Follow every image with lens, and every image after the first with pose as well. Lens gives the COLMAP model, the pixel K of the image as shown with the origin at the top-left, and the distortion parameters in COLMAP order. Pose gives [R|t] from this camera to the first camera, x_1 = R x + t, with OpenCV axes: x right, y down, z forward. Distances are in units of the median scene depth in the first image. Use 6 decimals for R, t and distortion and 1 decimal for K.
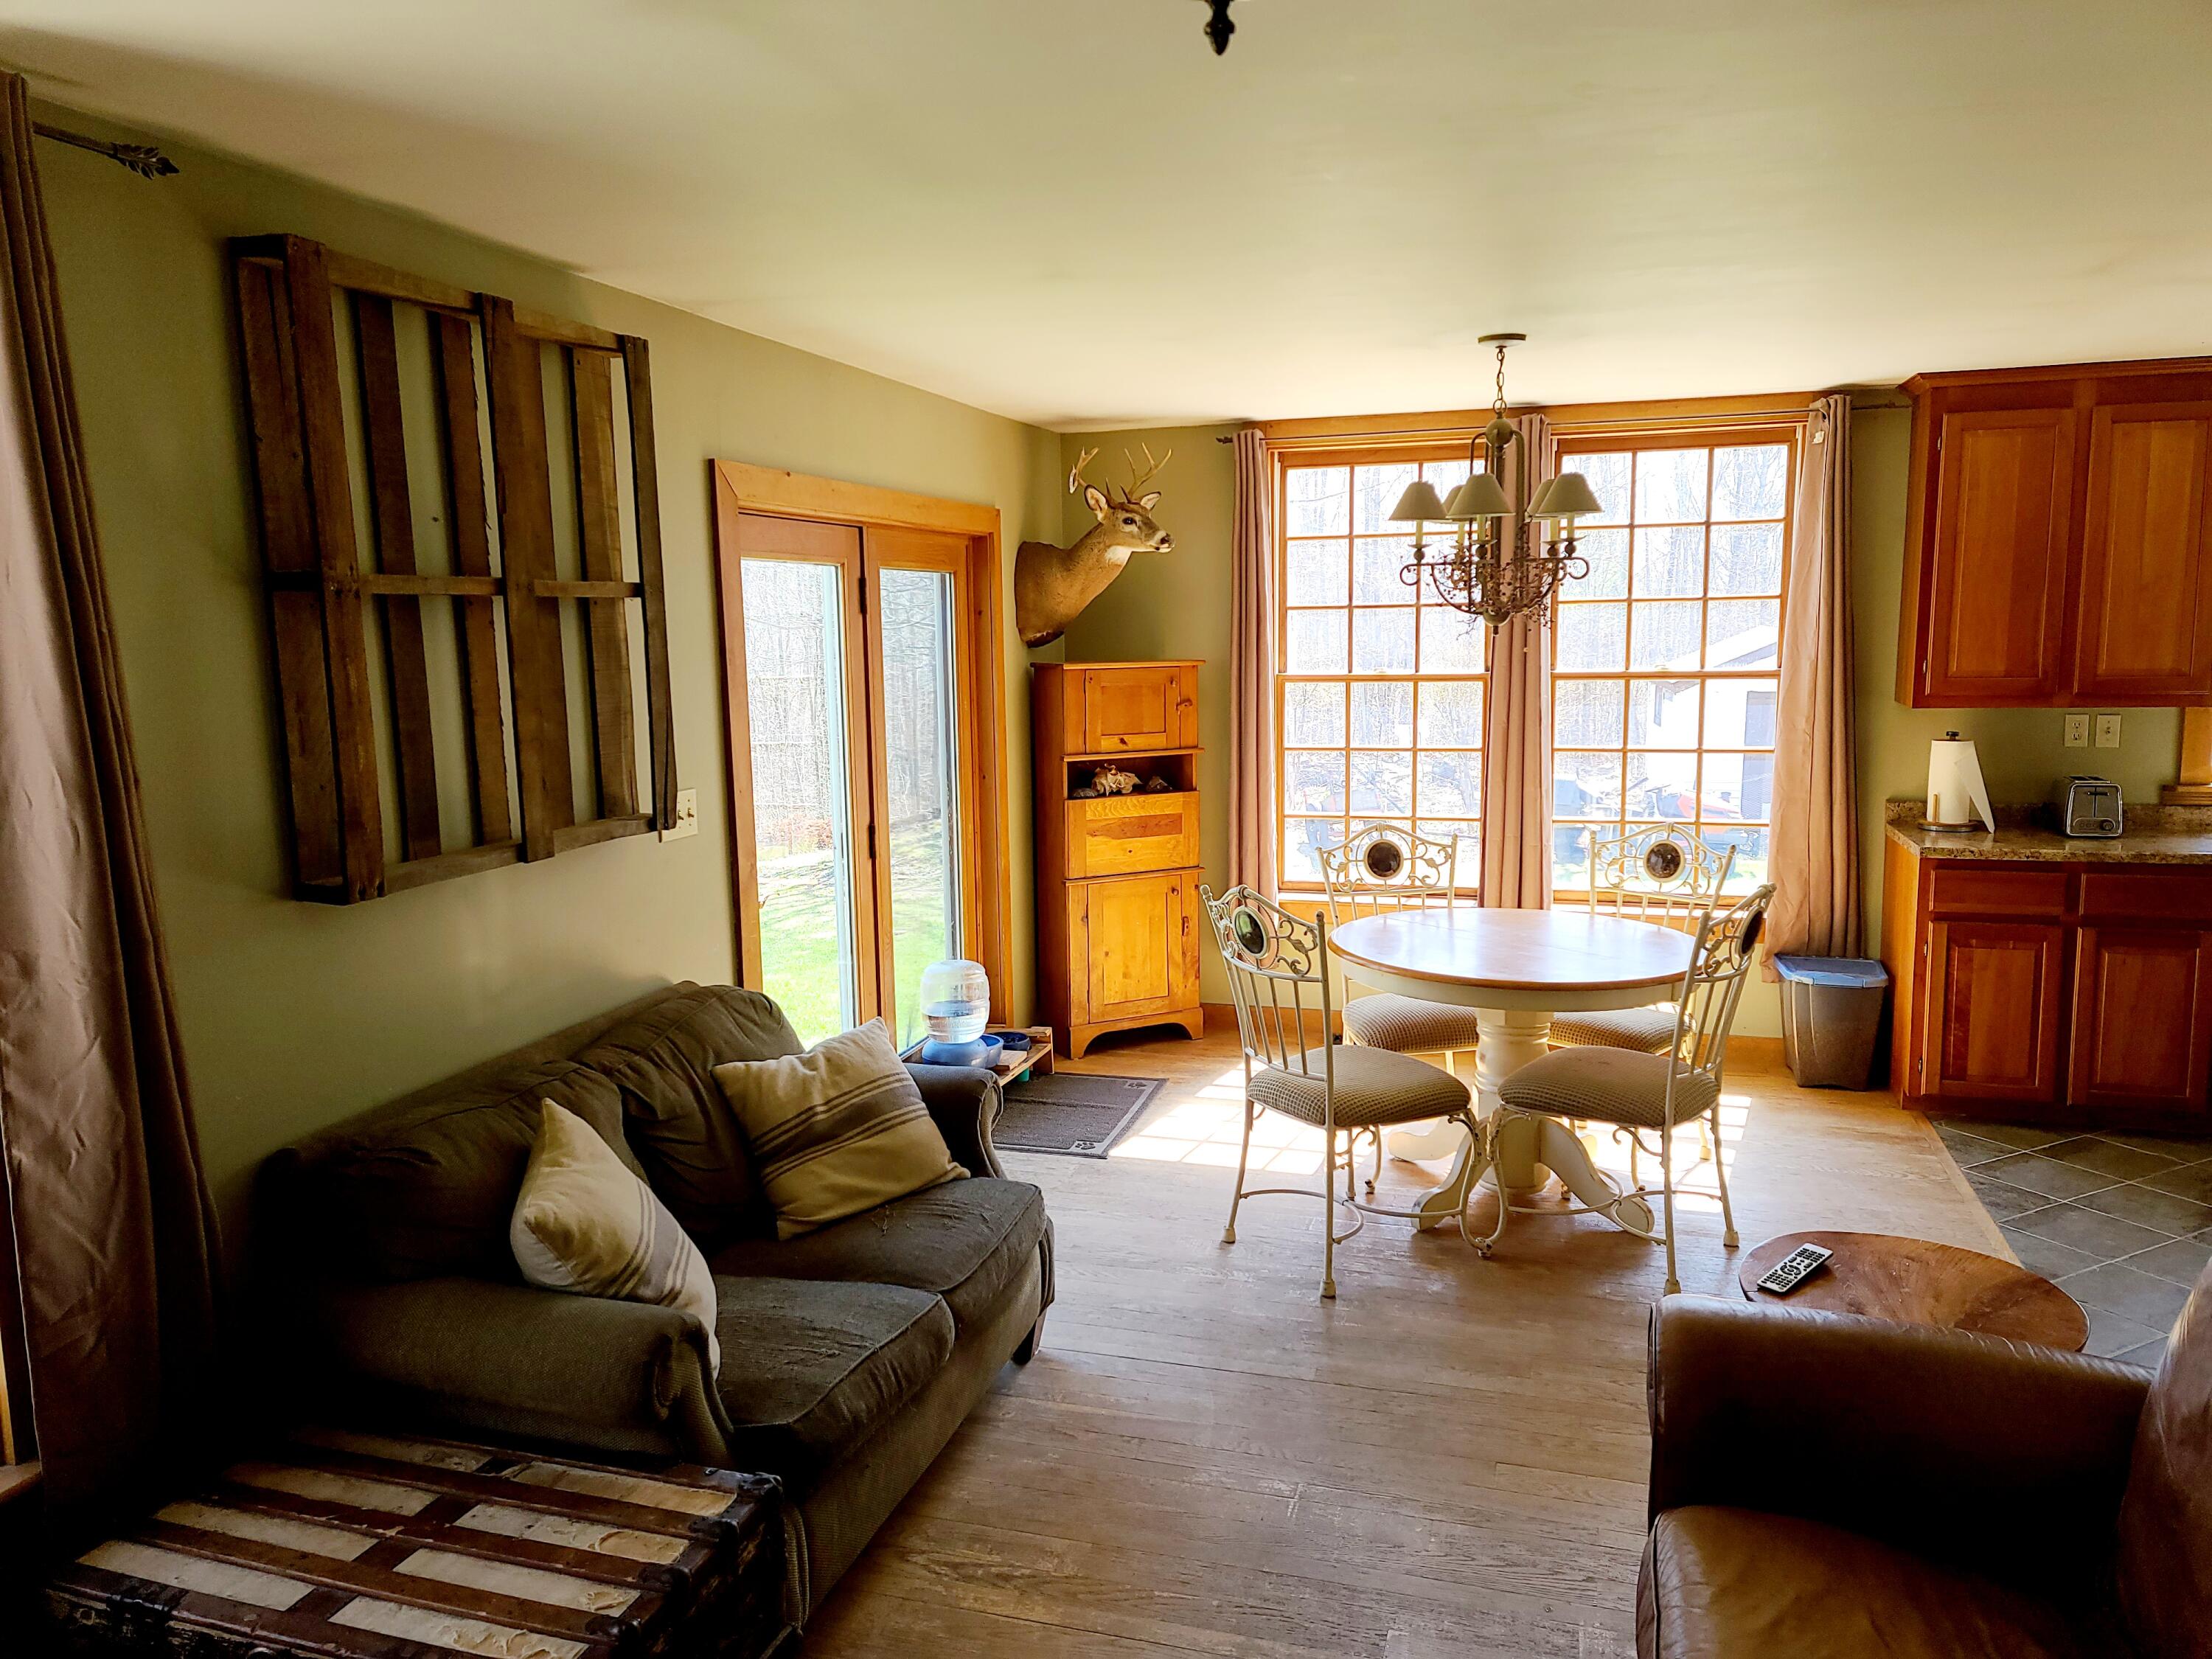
lens RADIAL K [[1592.8, 0, 1098.2], [0, 1592.8, 835.1], [0, 0, 1]] dist [0.076358, -0.031950]
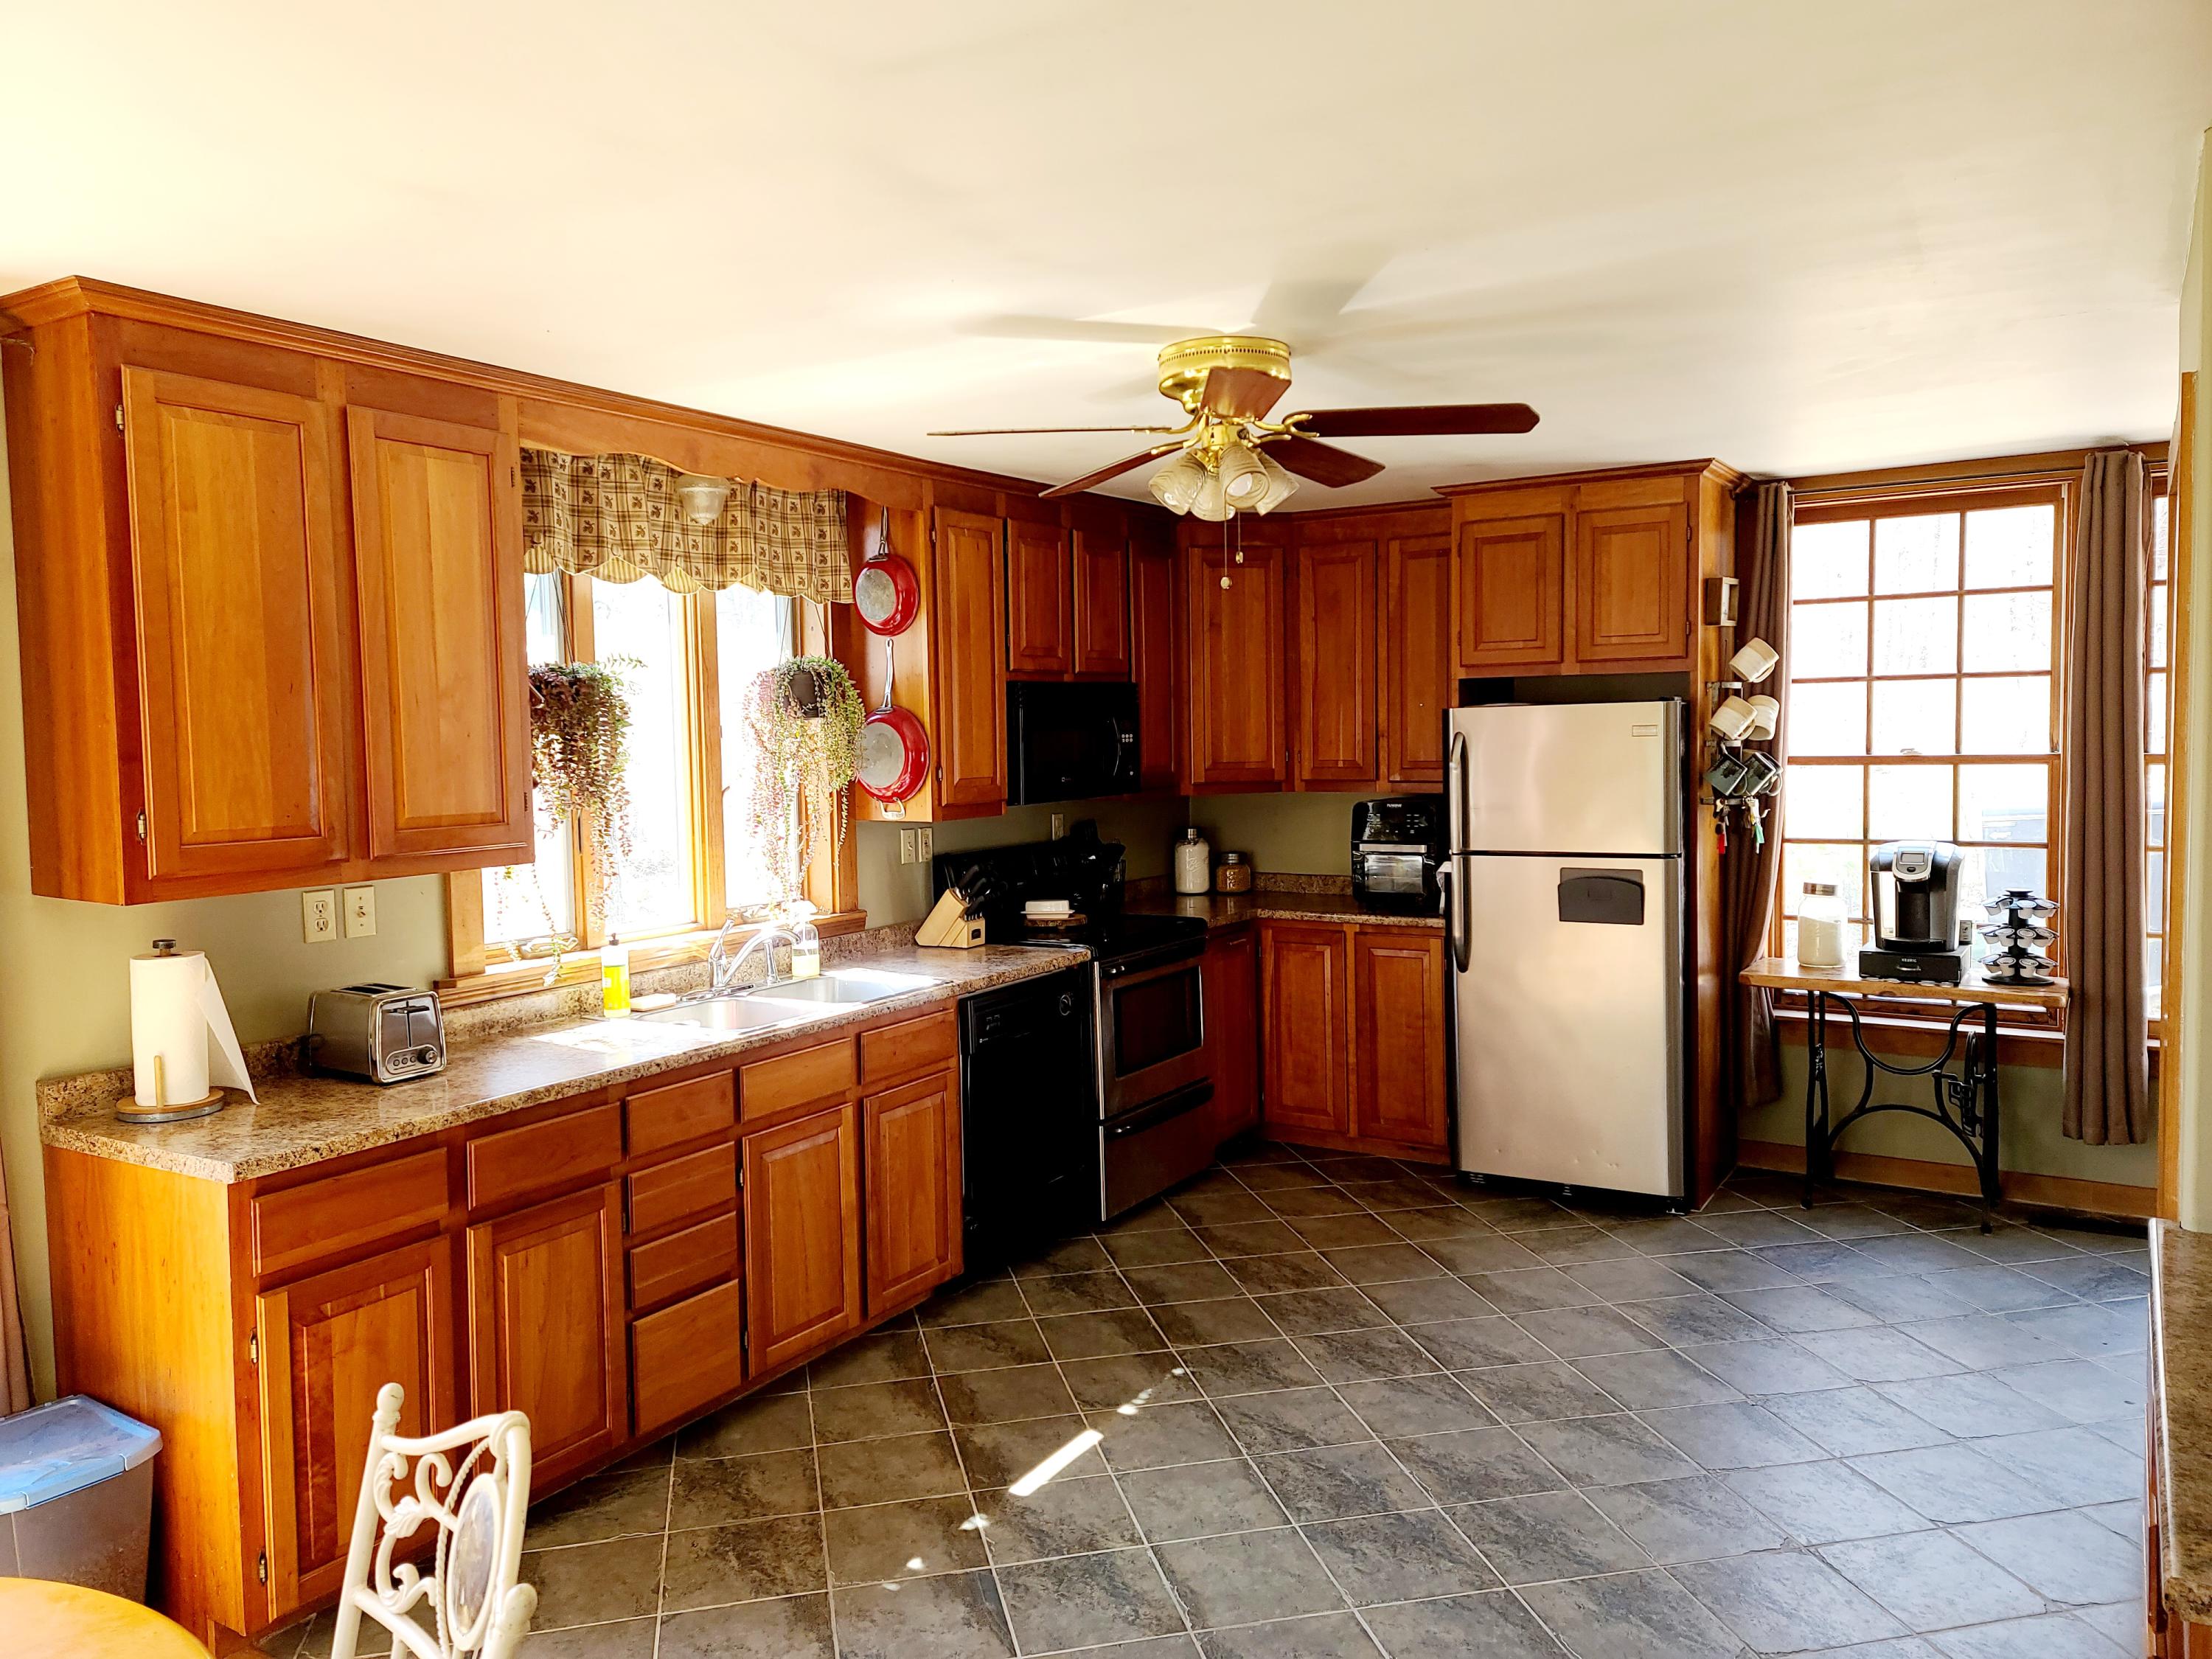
lens RADIAL K [[1592.8, 0, 1102.6], [0, 1592.8, 815.3], [0, 0, 1]] dist [0.076358, -0.031950]
pose [[0.251838, -0.045291, 0.966709, 0.069464], [0.143867, 0.989557, 0.008883, -0.068447], [-0.957016, 0.136841, 0.255724, 0.570924]]
